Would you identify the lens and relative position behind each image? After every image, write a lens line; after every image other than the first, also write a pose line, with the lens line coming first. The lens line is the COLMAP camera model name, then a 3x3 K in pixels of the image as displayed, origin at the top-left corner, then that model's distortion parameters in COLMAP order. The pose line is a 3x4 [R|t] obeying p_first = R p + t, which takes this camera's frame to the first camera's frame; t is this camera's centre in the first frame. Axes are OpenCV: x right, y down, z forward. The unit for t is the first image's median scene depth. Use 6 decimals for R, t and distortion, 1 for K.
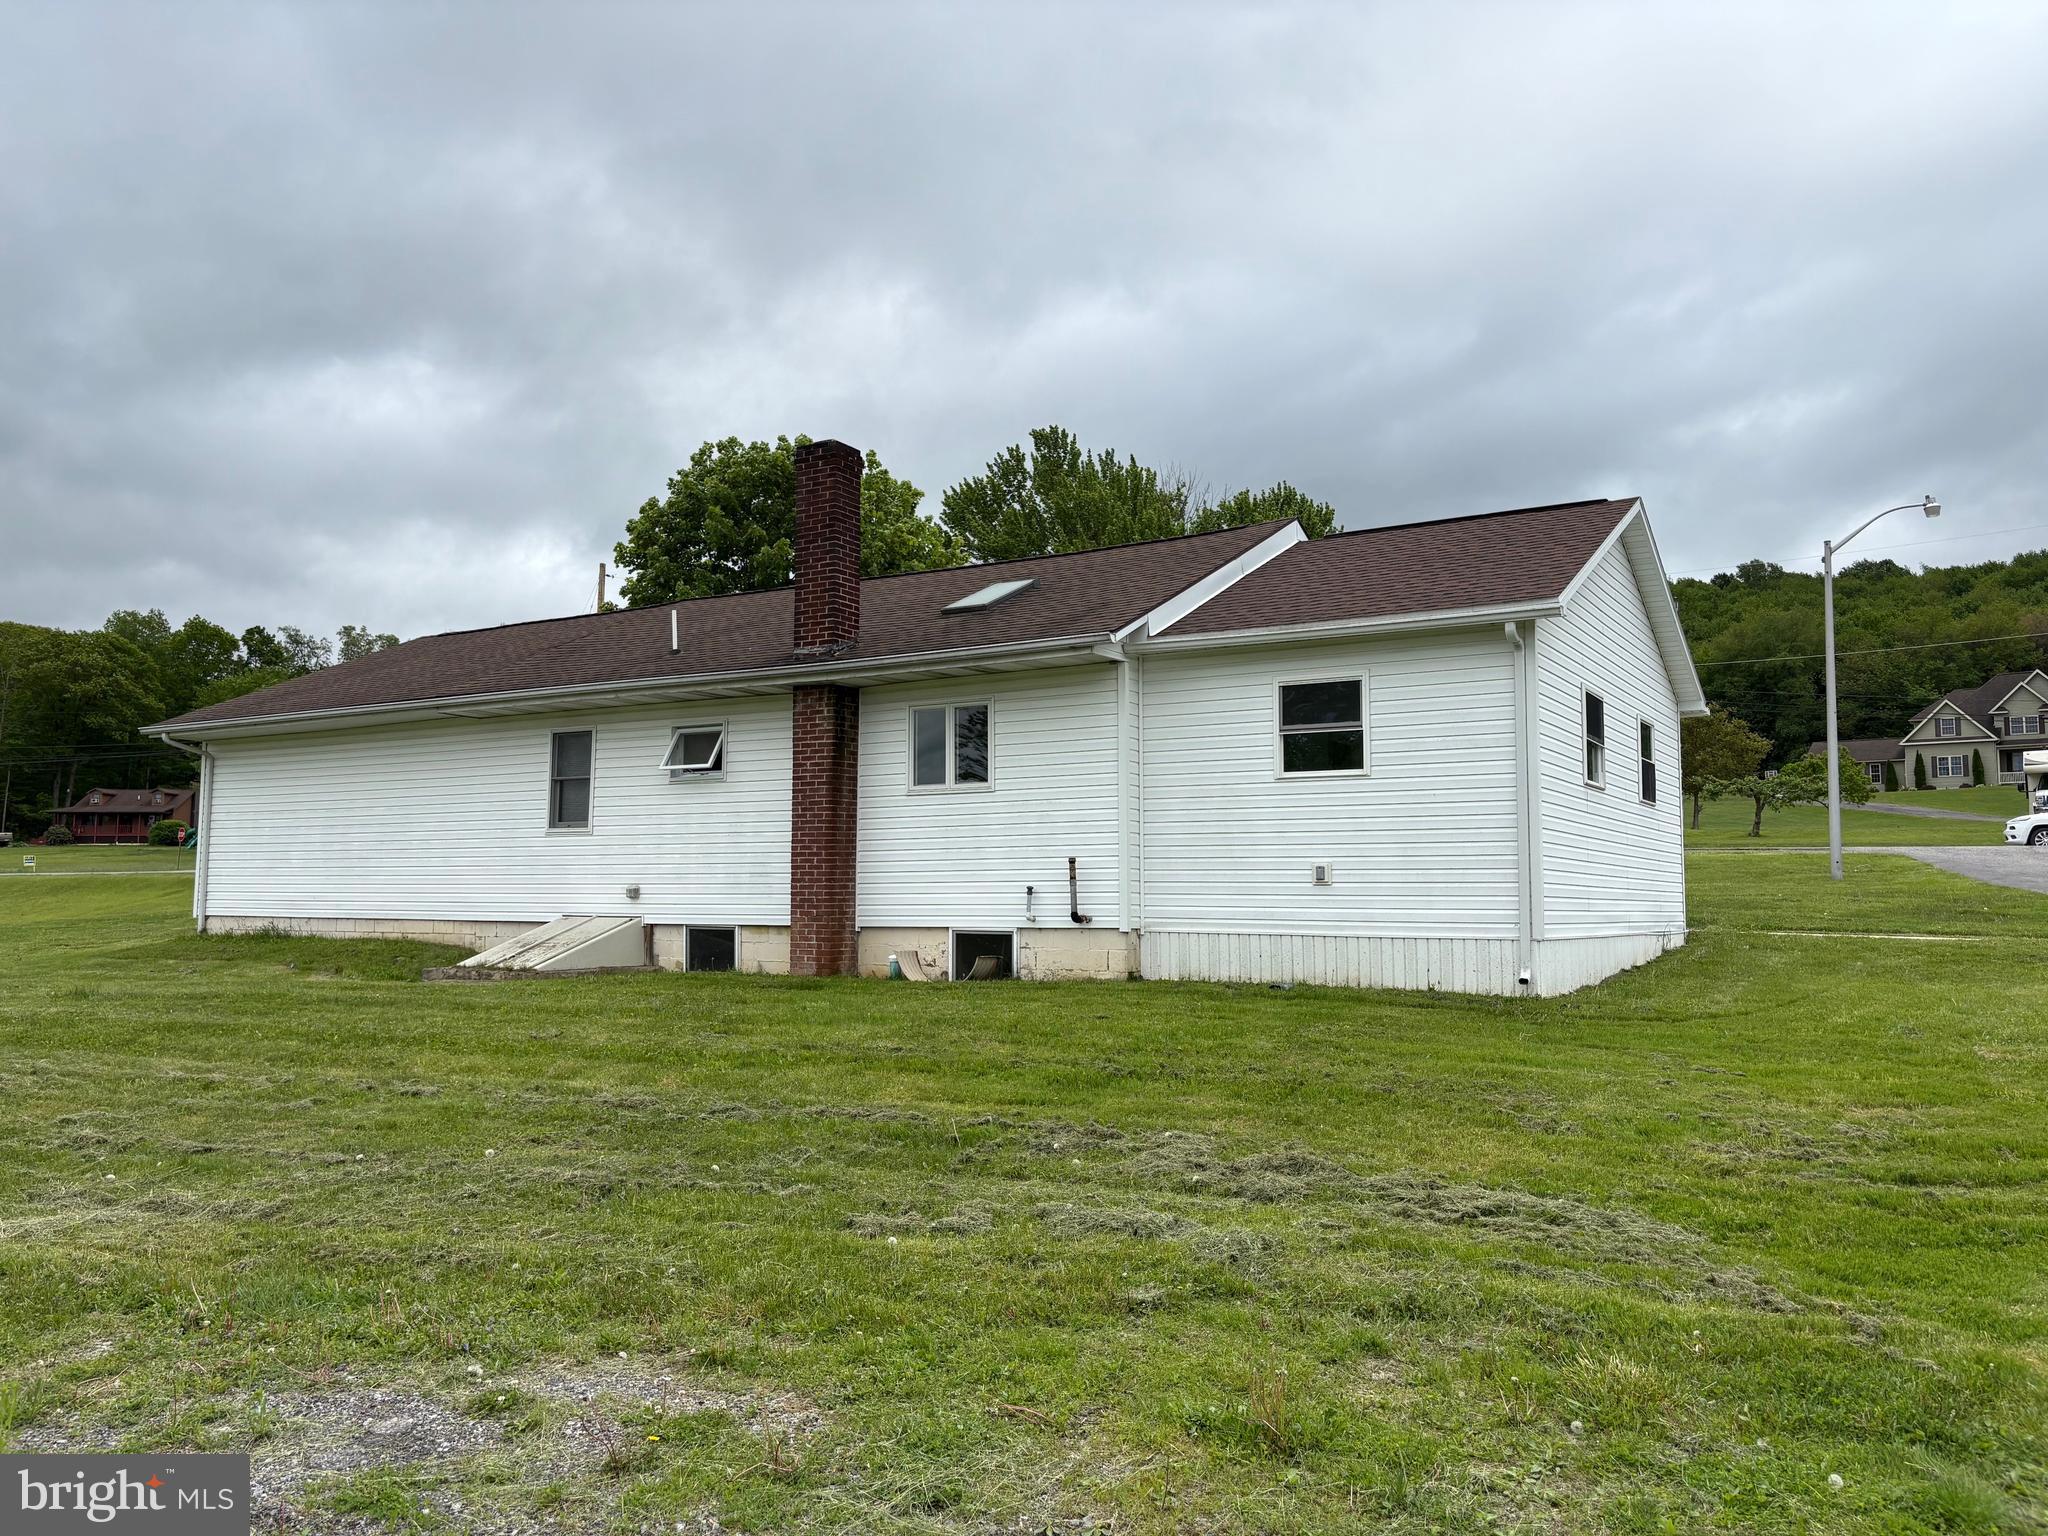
lens RADIAL K [[1535.8, 0, 1013.6], [0, 1535.8, 767.0], [0, 0, 1]] dist [0.020881, -0.000795]
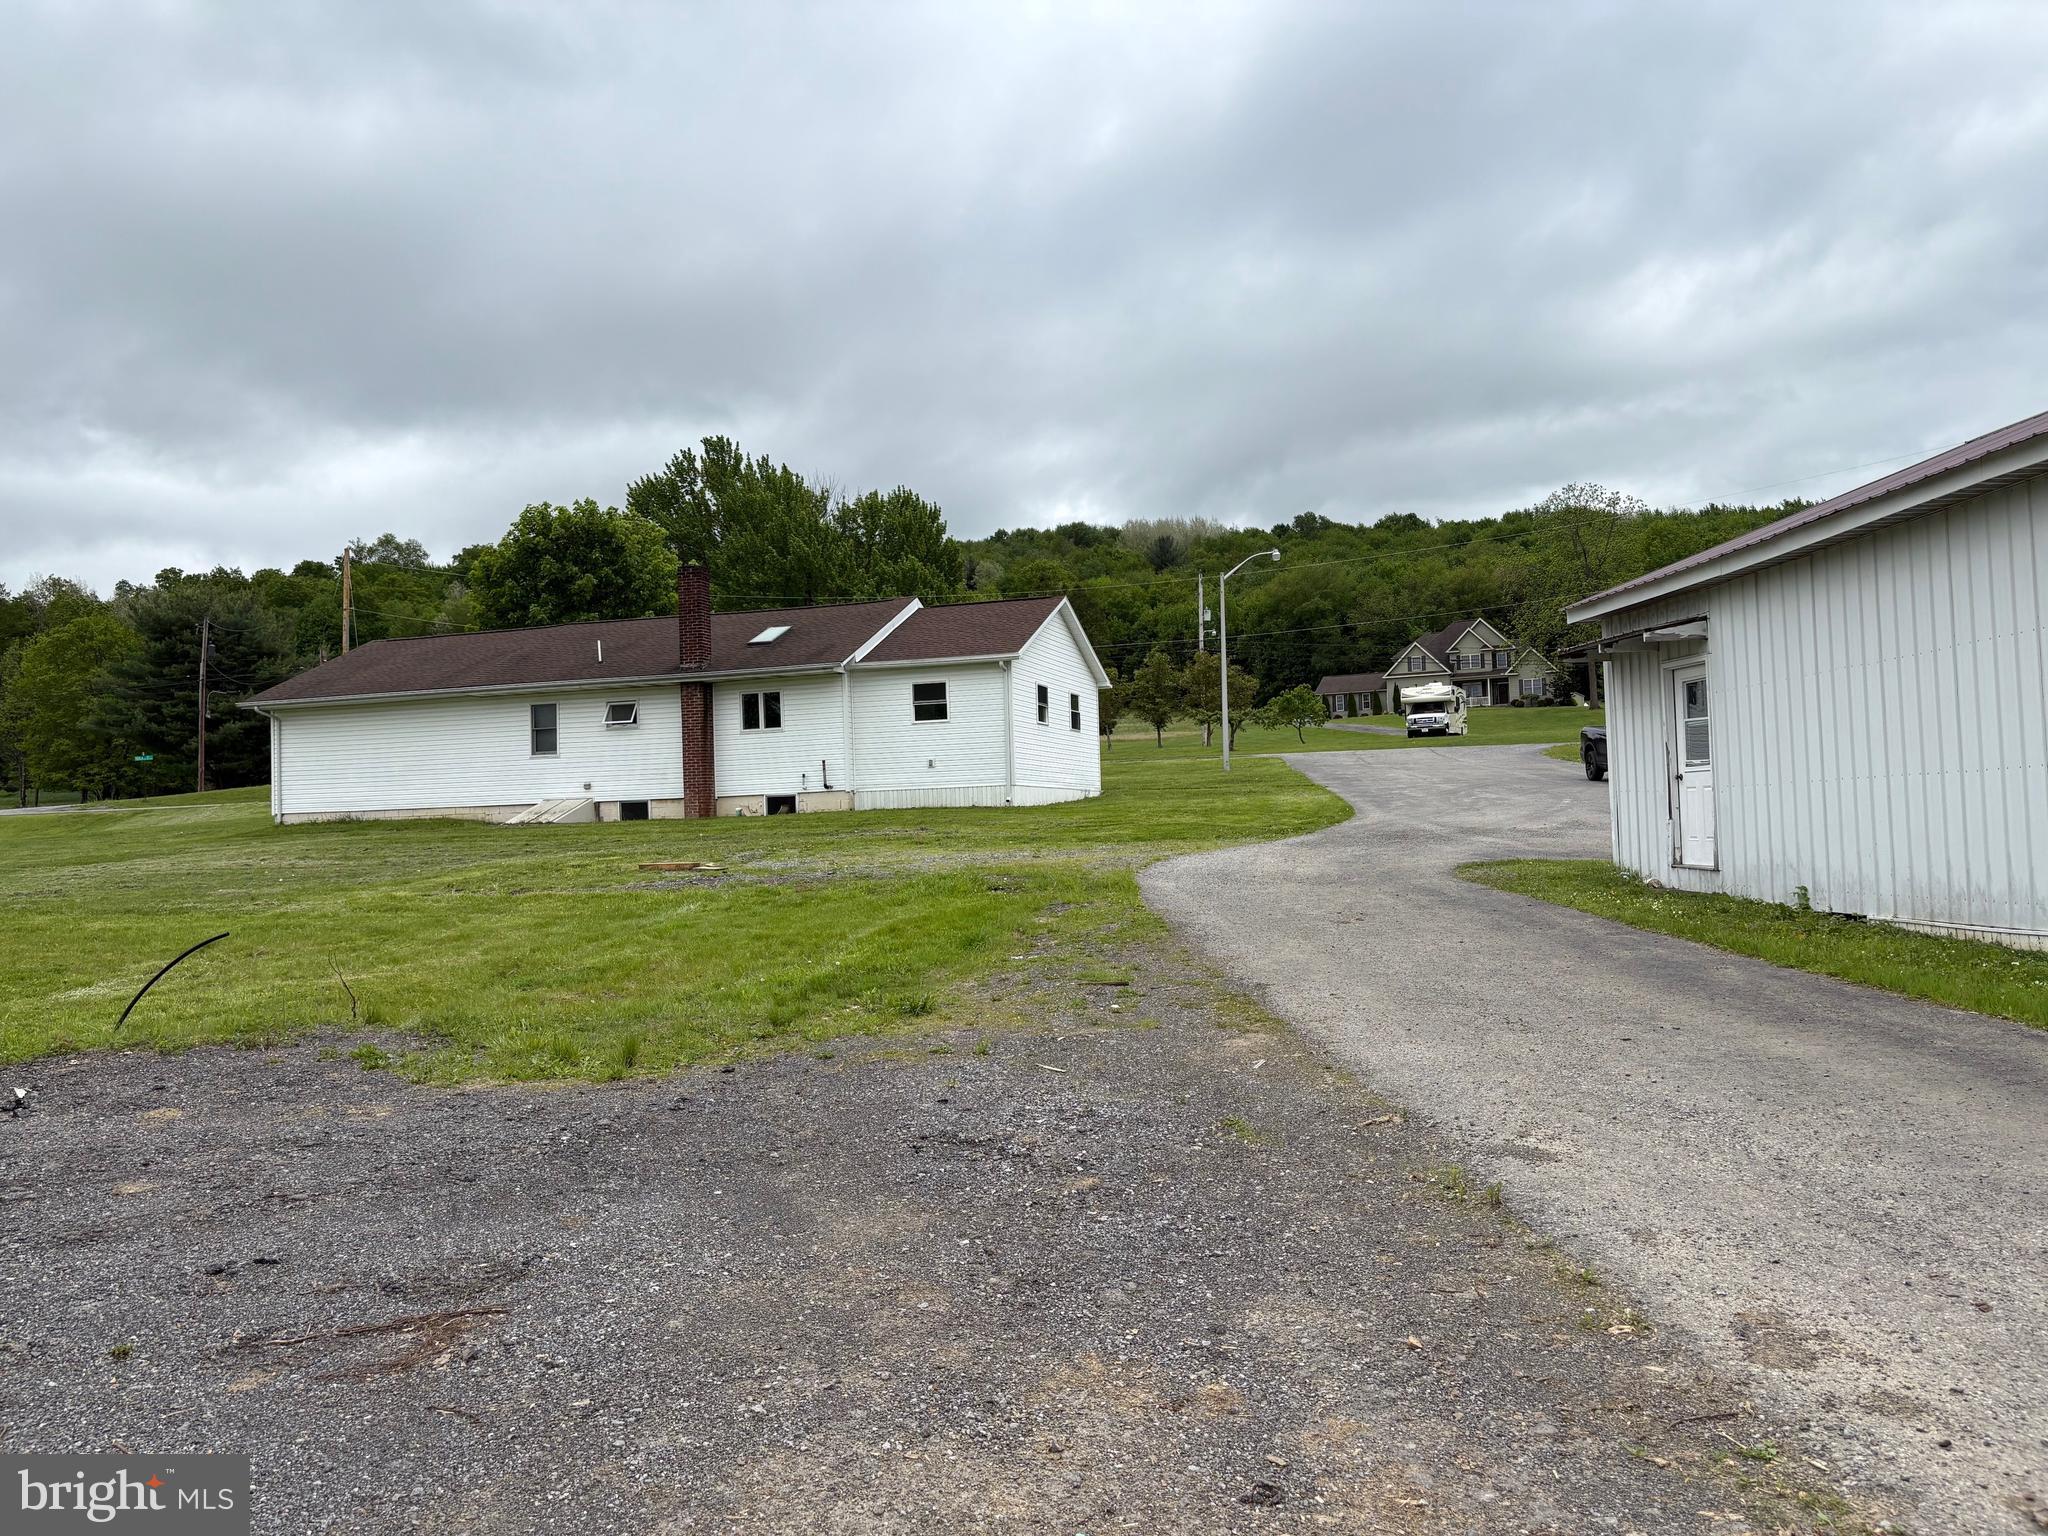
lens RADIAL K [[1535.8, 0, 1013.6], [0, 1535.8, 767.0], [0, 0, 1]] dist [0.020881, -0.000795]
pose [[0.969761, -0.026019, 0.242664, -0.193034], [0.015409, 0.998845, 0.045516, -0.023628], [-0.243568, -0.040401, 0.969042, -1.018044]]
